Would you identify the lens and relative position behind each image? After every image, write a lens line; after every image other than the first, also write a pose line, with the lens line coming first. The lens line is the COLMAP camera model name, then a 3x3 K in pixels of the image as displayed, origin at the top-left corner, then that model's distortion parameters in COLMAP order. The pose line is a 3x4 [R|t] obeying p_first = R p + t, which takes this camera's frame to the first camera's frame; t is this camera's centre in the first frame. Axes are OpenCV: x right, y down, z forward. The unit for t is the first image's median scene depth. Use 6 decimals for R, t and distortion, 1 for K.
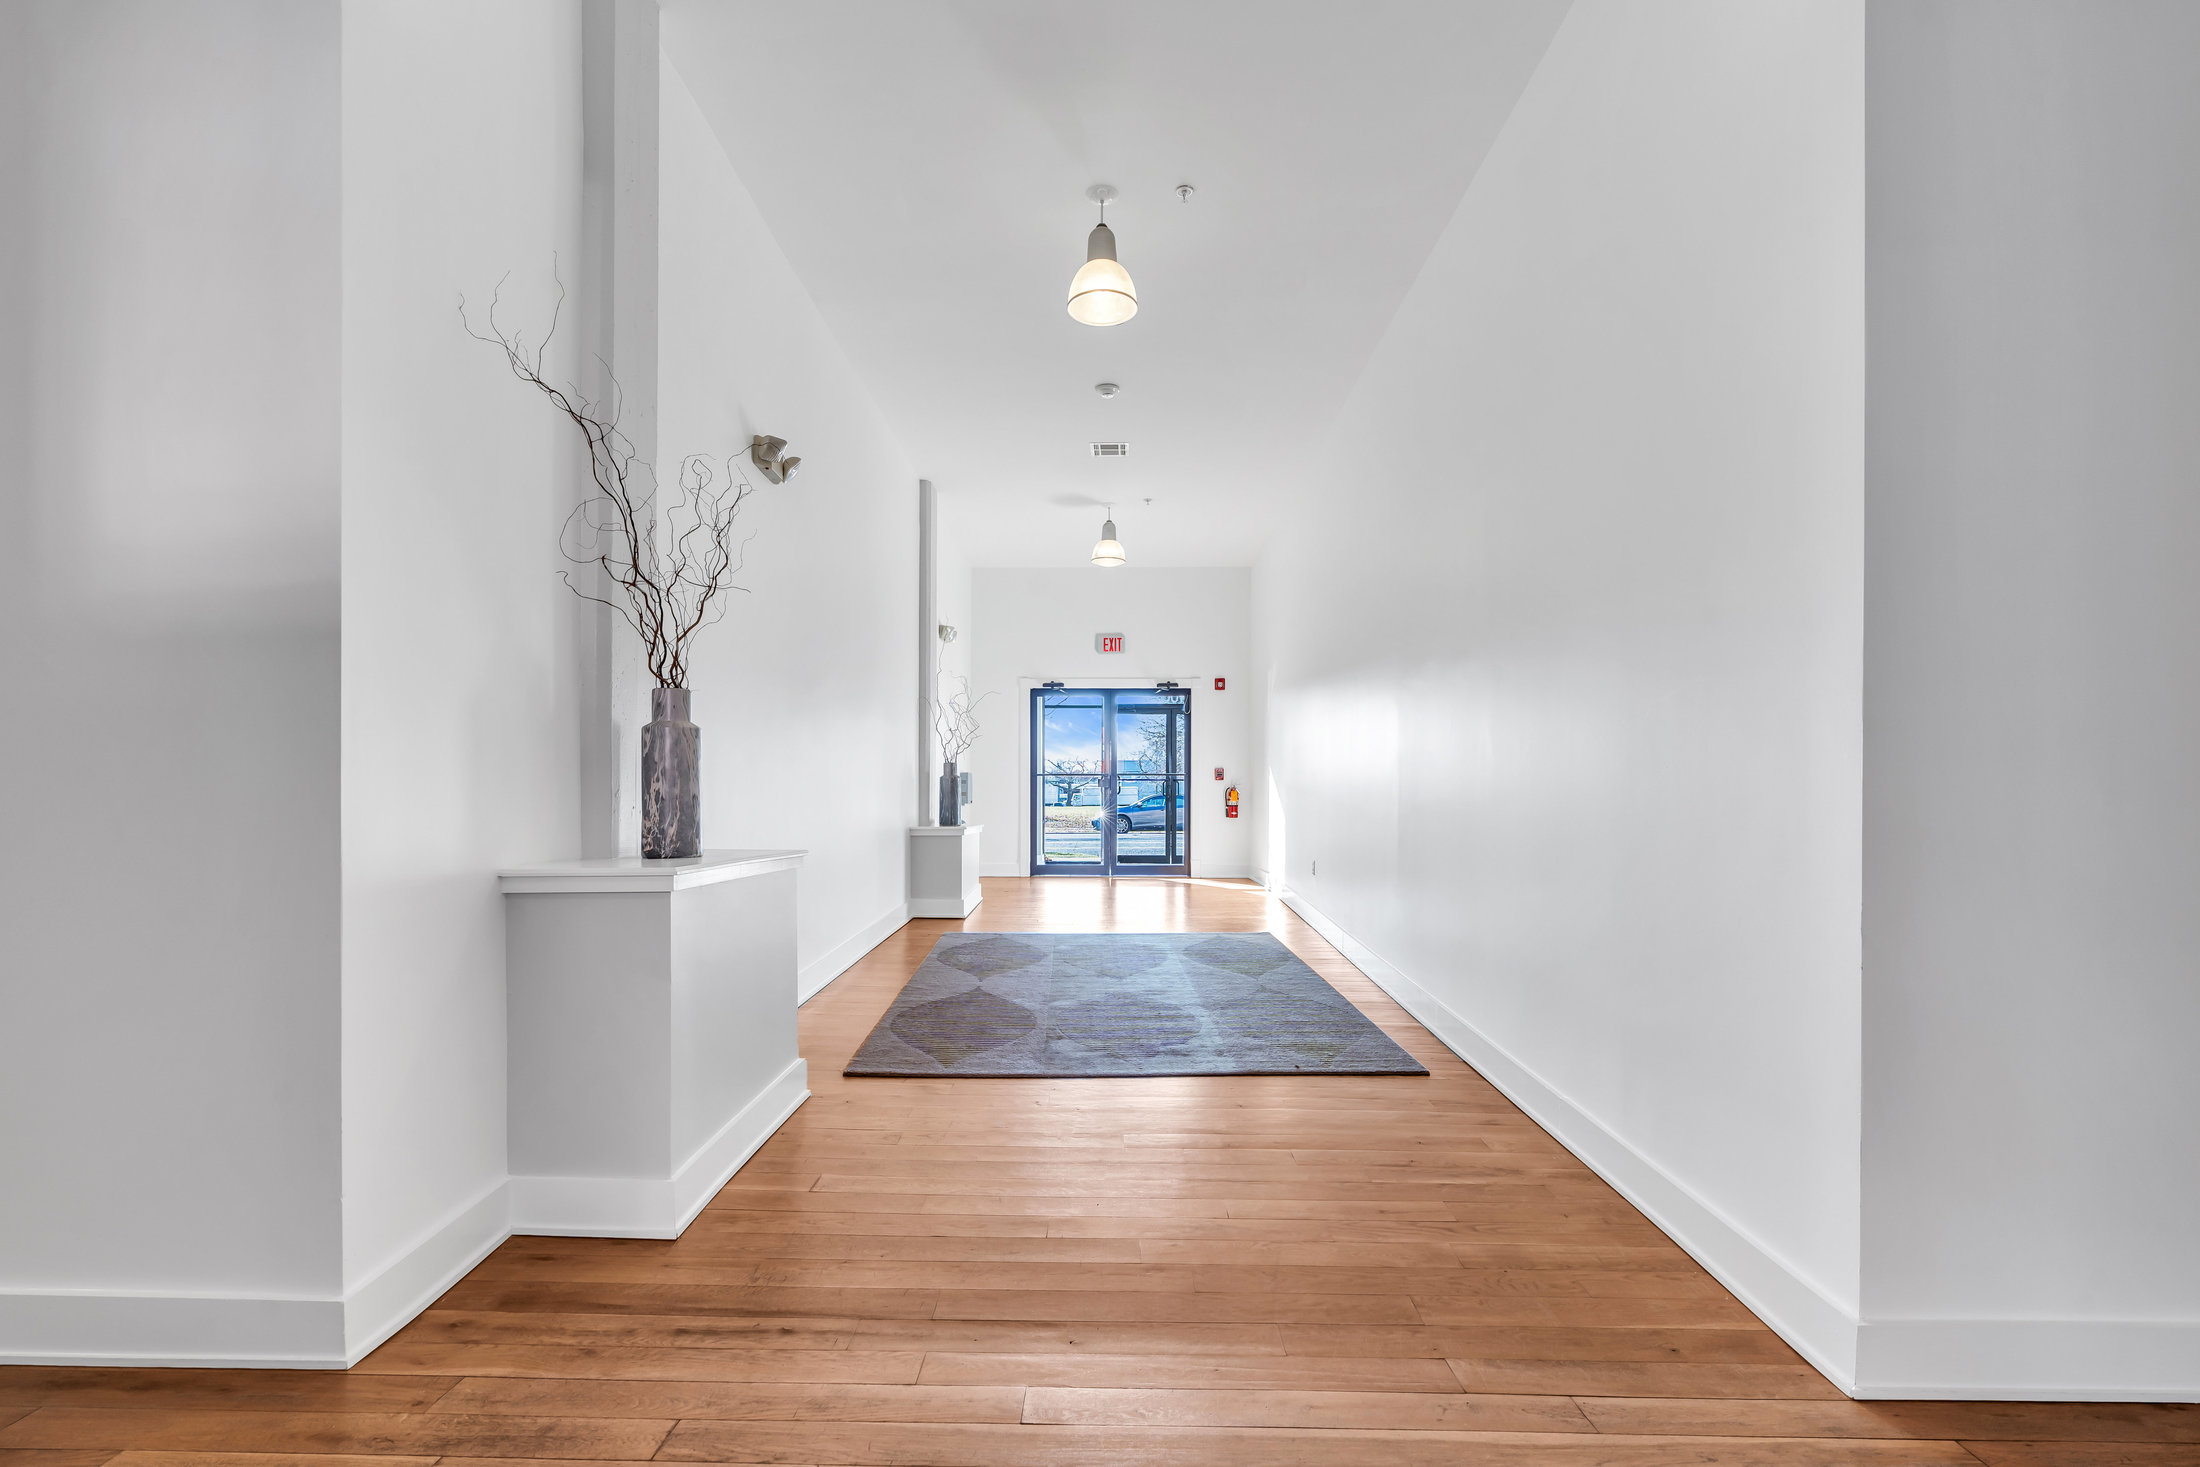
lens RADIAL K [[994.8, 0, 1094.4], [0, 994.8, 750.2], [0, 0, 1]] dist [-0.005692, 0.000703]
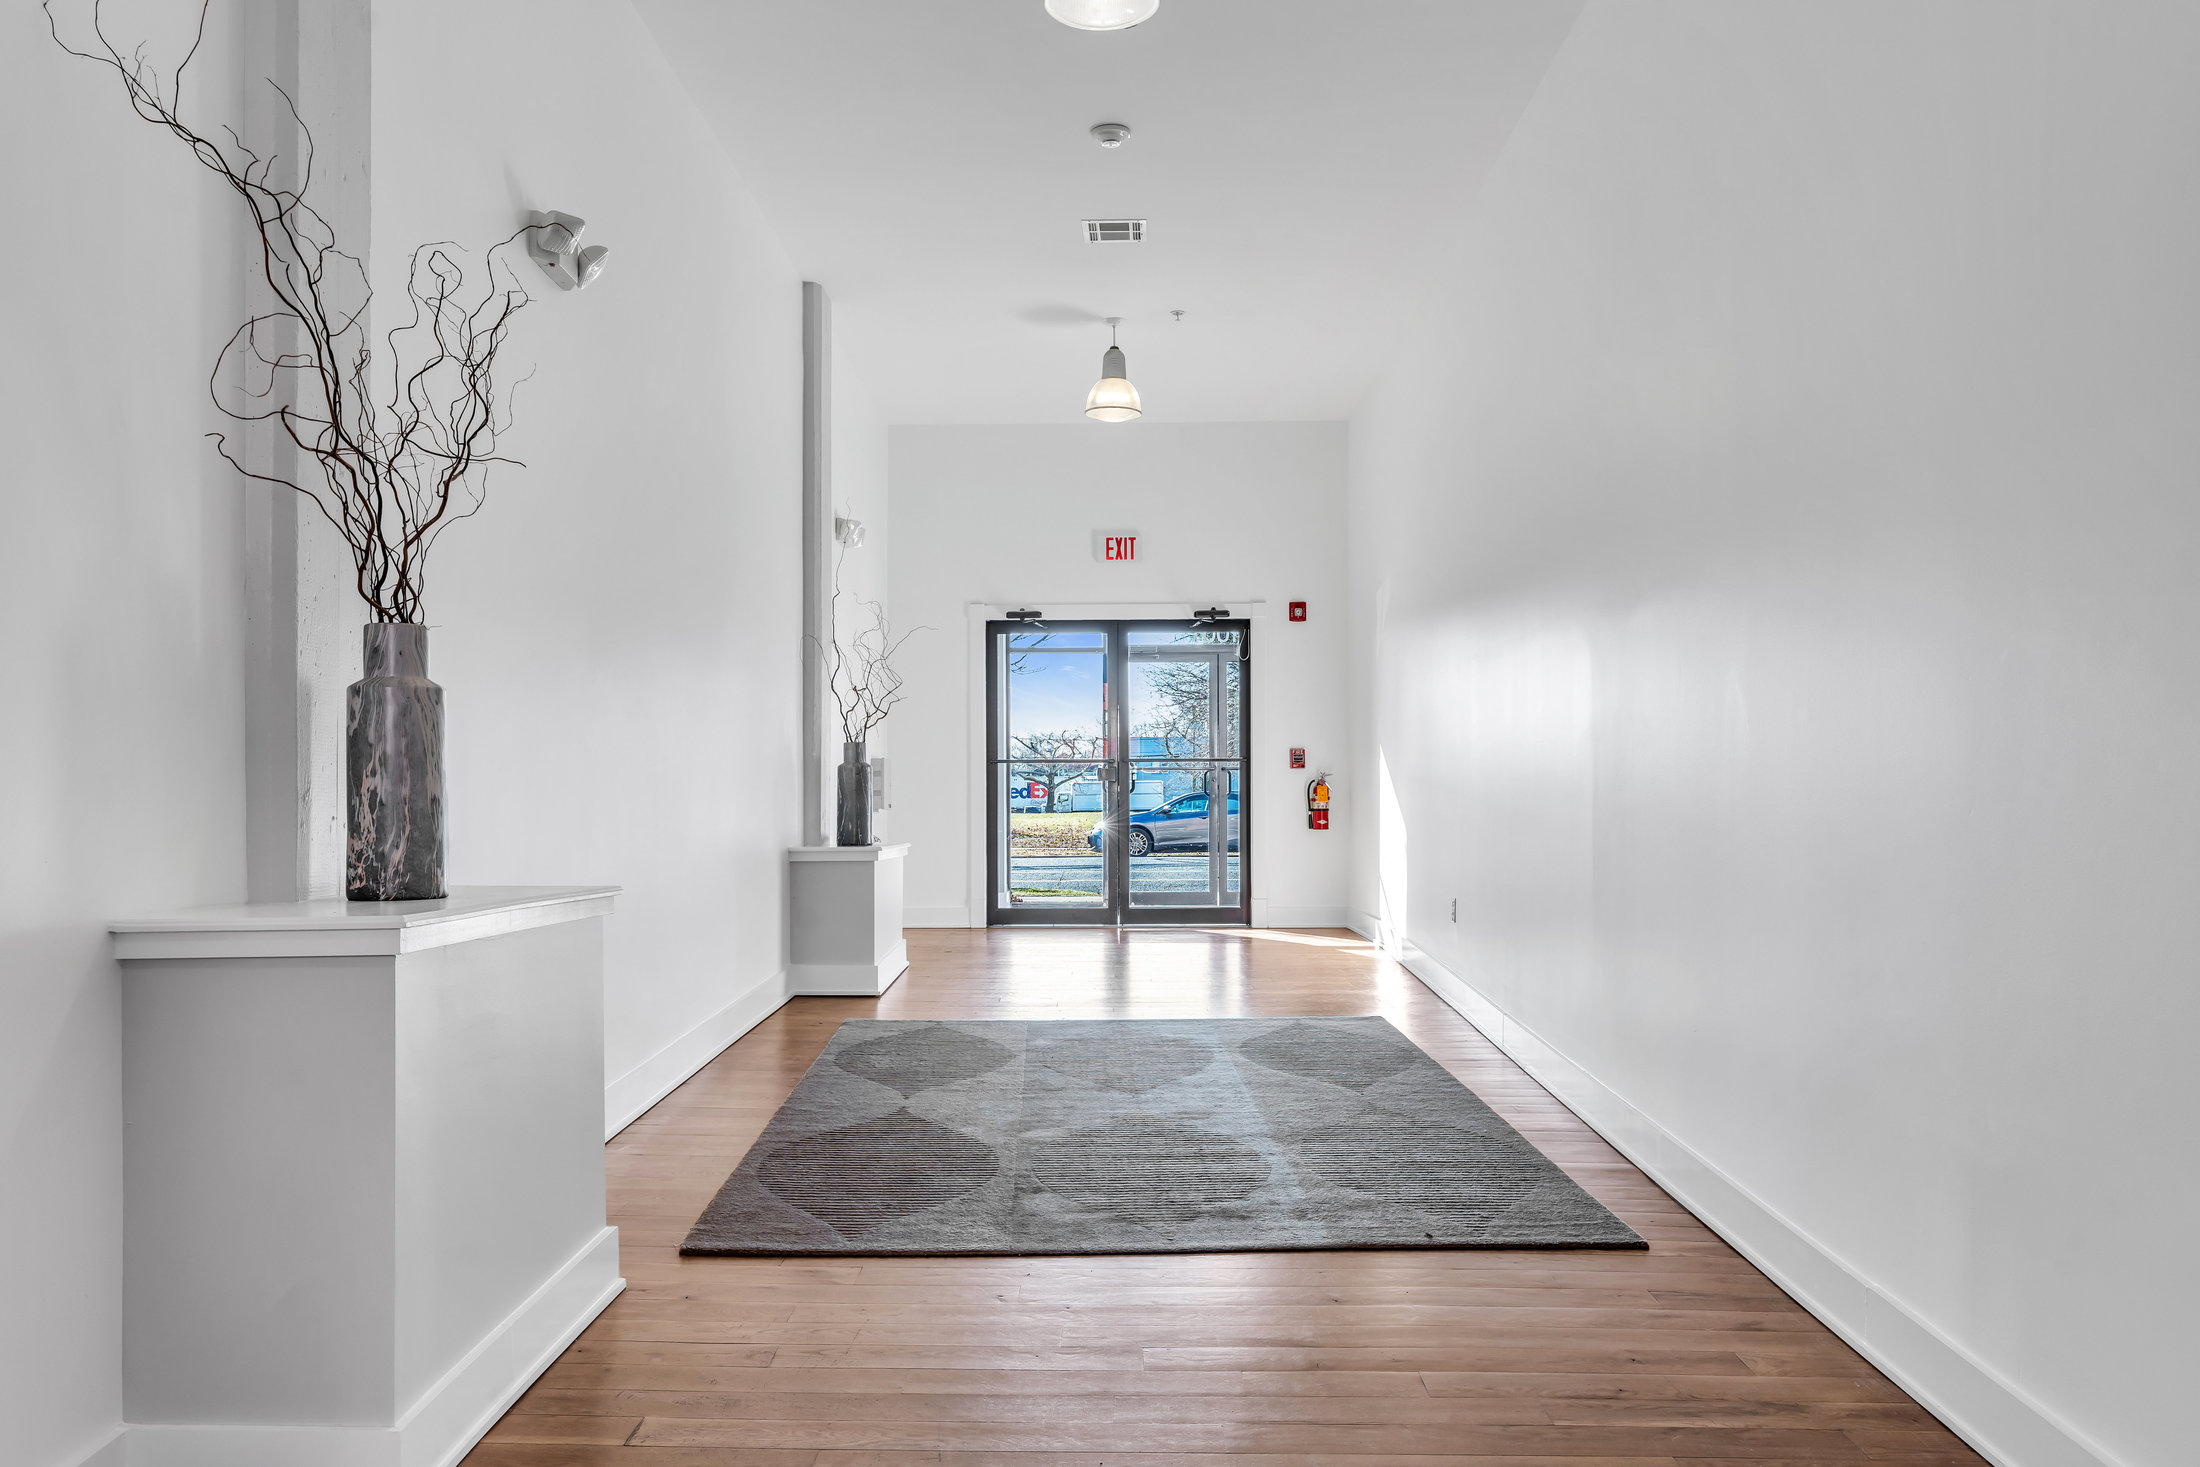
lens RADIAL K [[994.8, 0, 1094.4], [0, 994.8, 750.2], [0, 0, 1]] dist [-0.005692, 0.000703]
pose [[0.997681, -0.003247, 0.067987, -0.039810], [0.002807, 0.999974, 0.006568, 0.014091], [-0.068007, -0.006361, 0.997665, 0.384416]]
